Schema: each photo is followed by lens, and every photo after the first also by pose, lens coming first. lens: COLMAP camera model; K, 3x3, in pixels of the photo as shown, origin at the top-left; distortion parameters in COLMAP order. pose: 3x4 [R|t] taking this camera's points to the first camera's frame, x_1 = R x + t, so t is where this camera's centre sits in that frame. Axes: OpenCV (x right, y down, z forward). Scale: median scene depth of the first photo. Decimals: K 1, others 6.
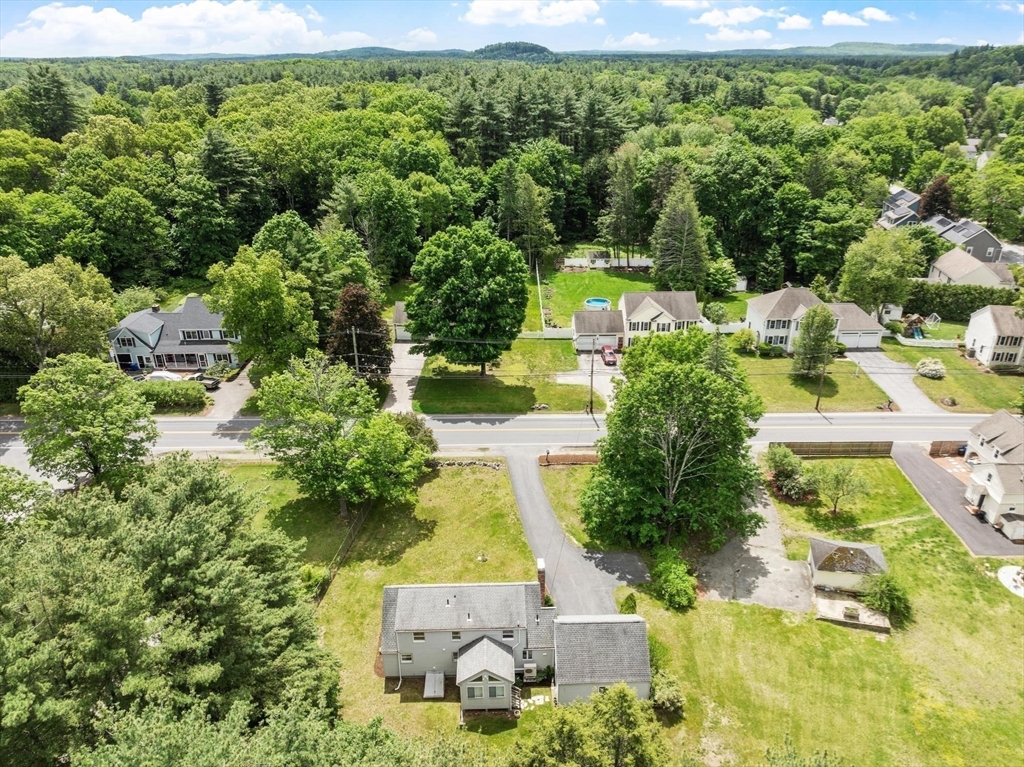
lens RADIAL K [[723.1, 0, 512.0], [0, 723.1, 383.5], [0, 0, 1]] dist [-0.031286, -0.001575]
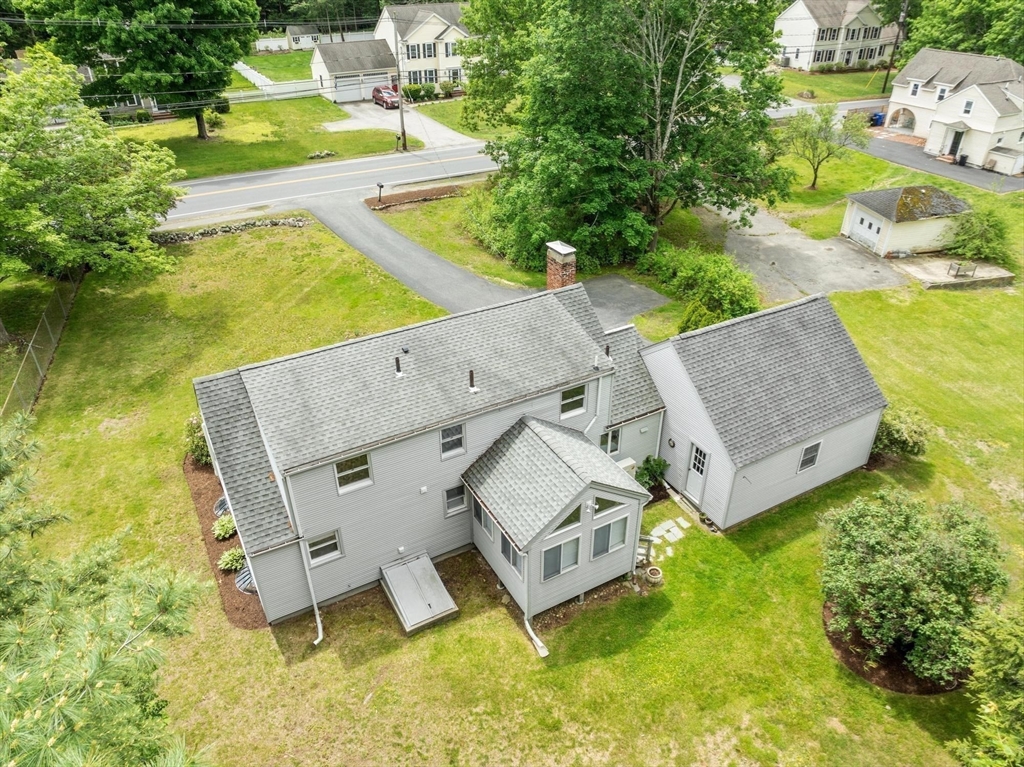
lens RADIAL K [[723.1, 0, 512.0], [0, 723.1, 383.5], [0, 0, 1]] dist [-0.031286, -0.001575]
pose [[0.883811, -0.242621, 0.400016, -0.153466], [0.195773, 0.968356, 0.154786, 0.221851], [-0.424912, -0.058489, 0.903343, 0.538164]]
